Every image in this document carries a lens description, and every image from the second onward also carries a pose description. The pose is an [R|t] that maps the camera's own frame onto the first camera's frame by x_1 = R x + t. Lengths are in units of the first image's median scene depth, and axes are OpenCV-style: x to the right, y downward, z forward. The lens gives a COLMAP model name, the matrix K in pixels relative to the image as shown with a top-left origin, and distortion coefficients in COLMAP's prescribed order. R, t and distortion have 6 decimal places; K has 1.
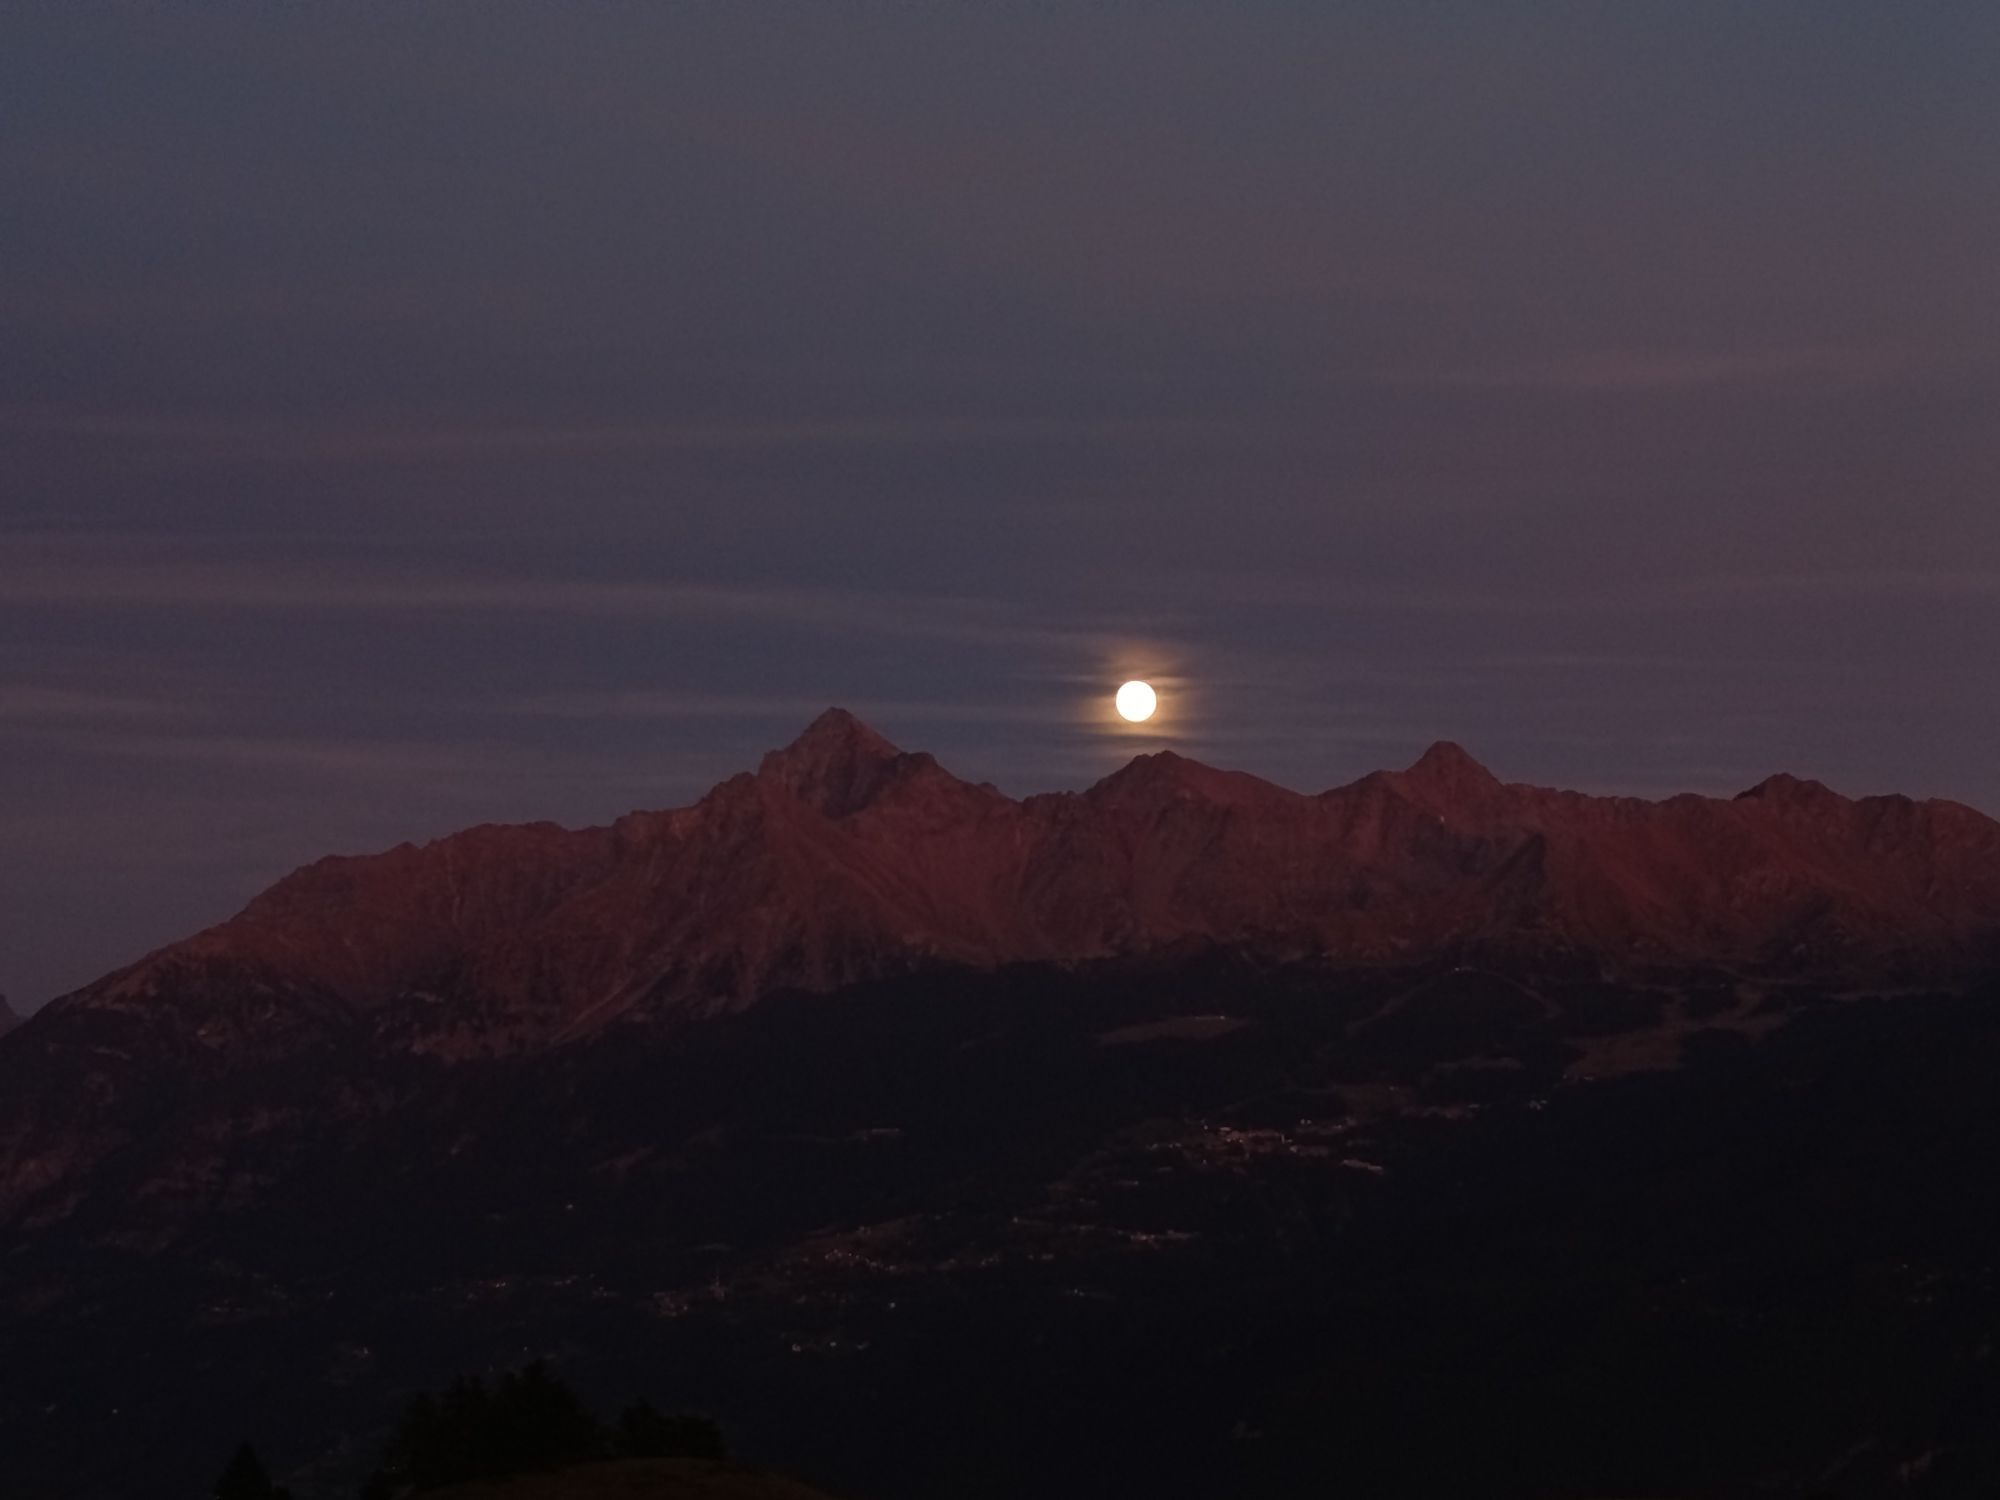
lens RADIAL K [[815.9, 0, 990.2], [0, 815.9, 746.3], [0, 0, 1]] dist [-0.006424, 0.000525]
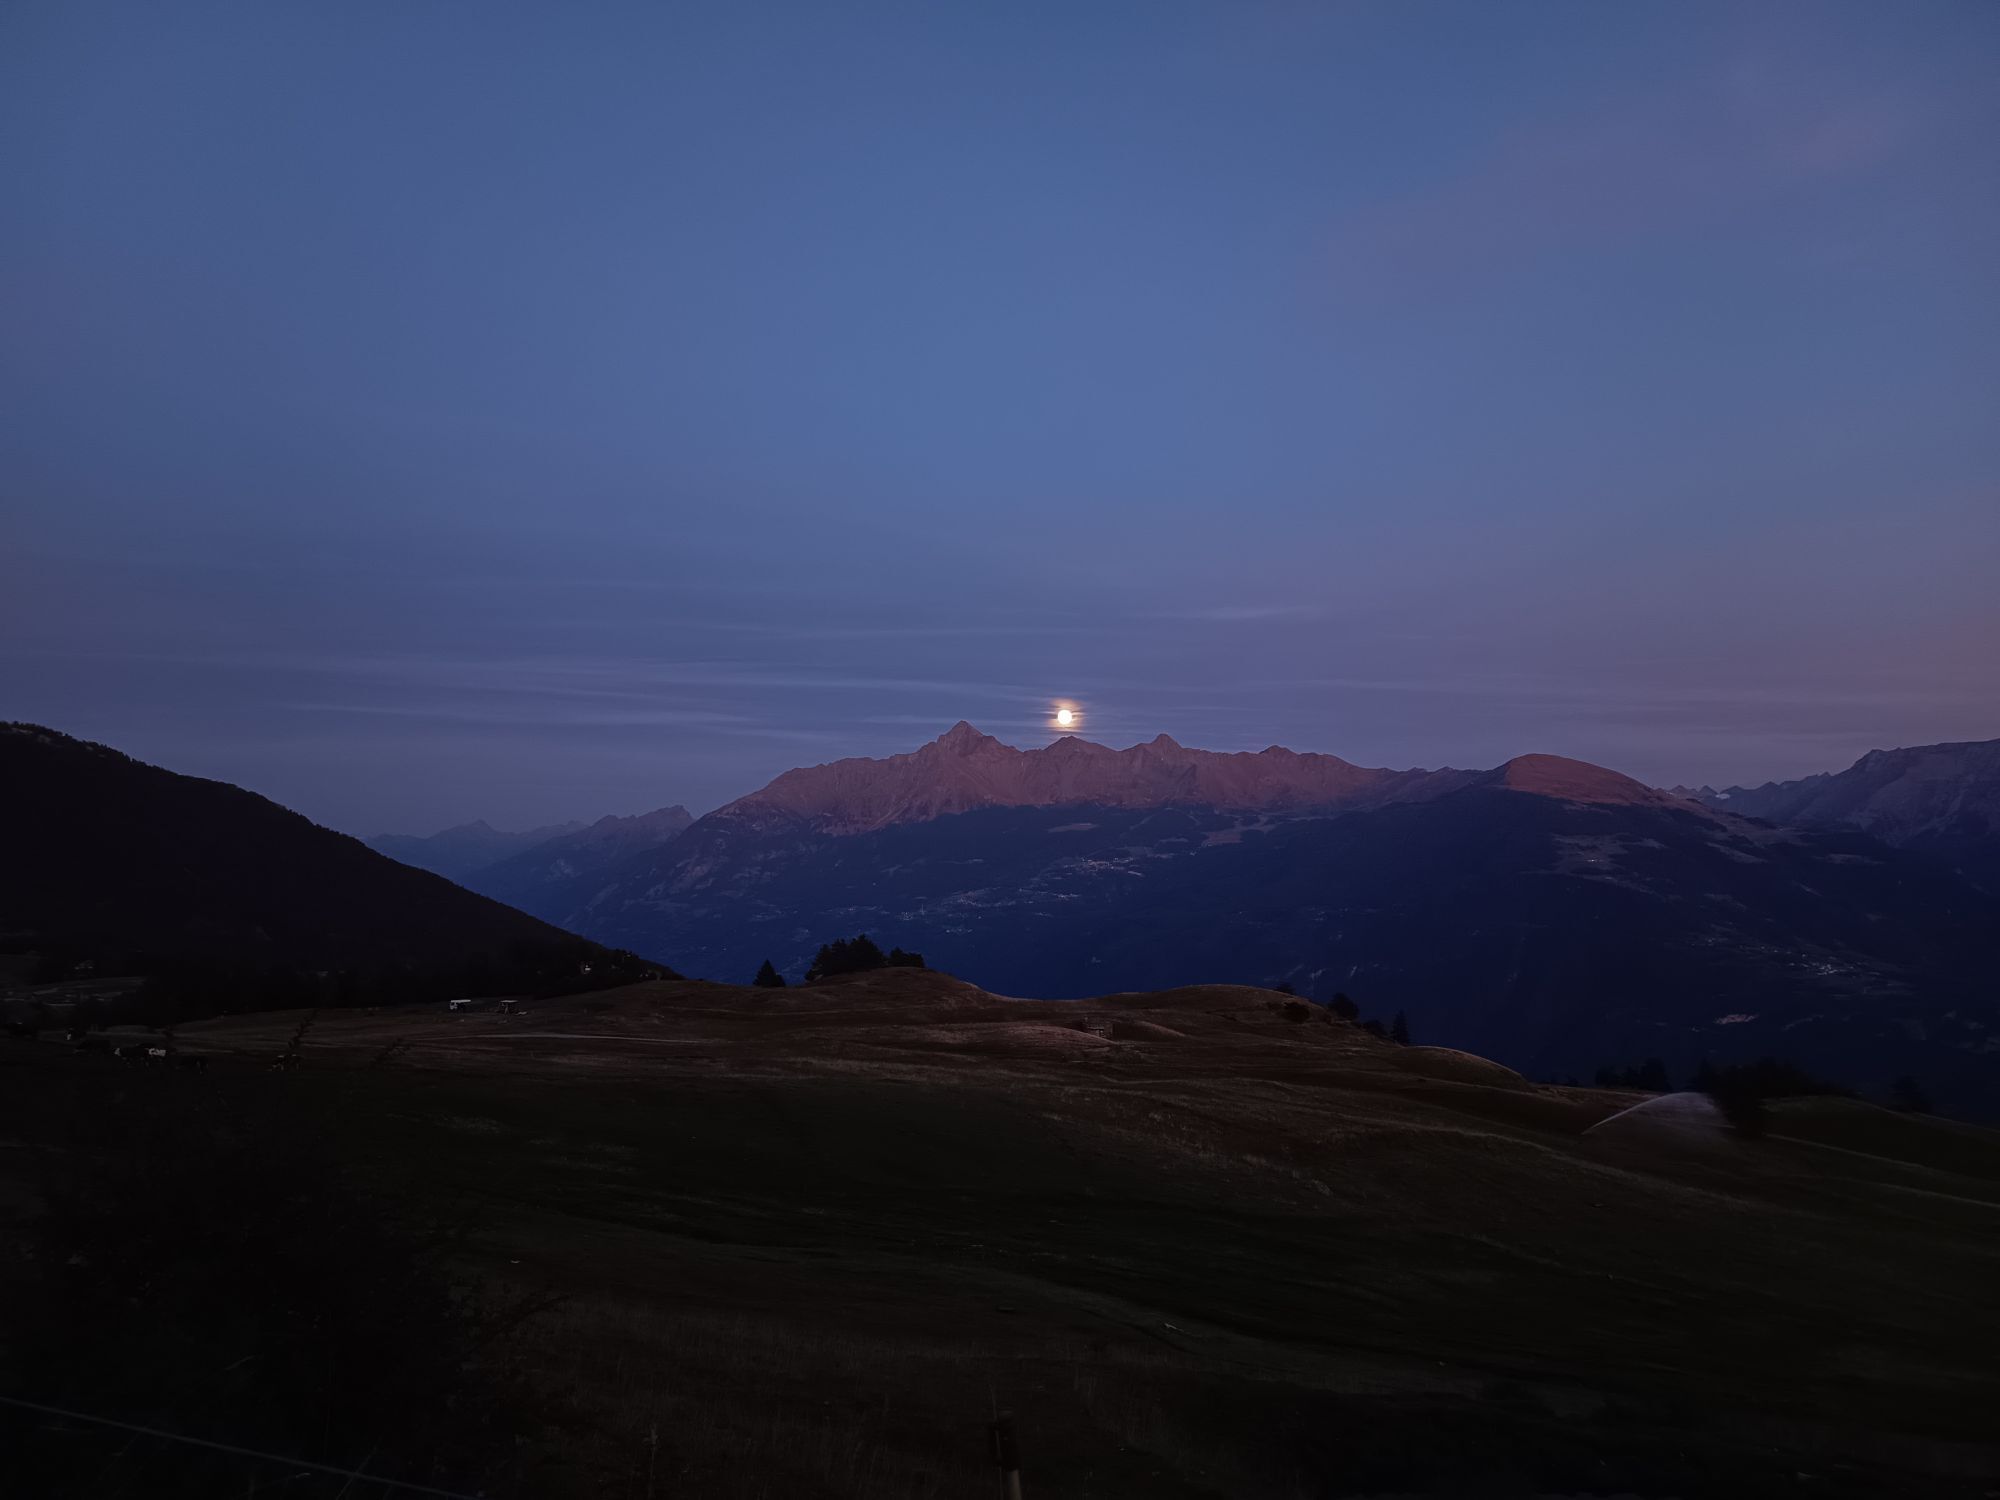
lens RADIAL K [[815.9, 0, 1004.1], [0, 815.9, 737.7], [0, 0, 1]] dist [-0.006424, 0.000525]
pose [[0.999455, 0.009131, -0.031731, 0.061535], [-0.008817, 0.999911, 0.010048, -0.015916], [0.031820, -0.009762, 0.999446, -2.035930]]
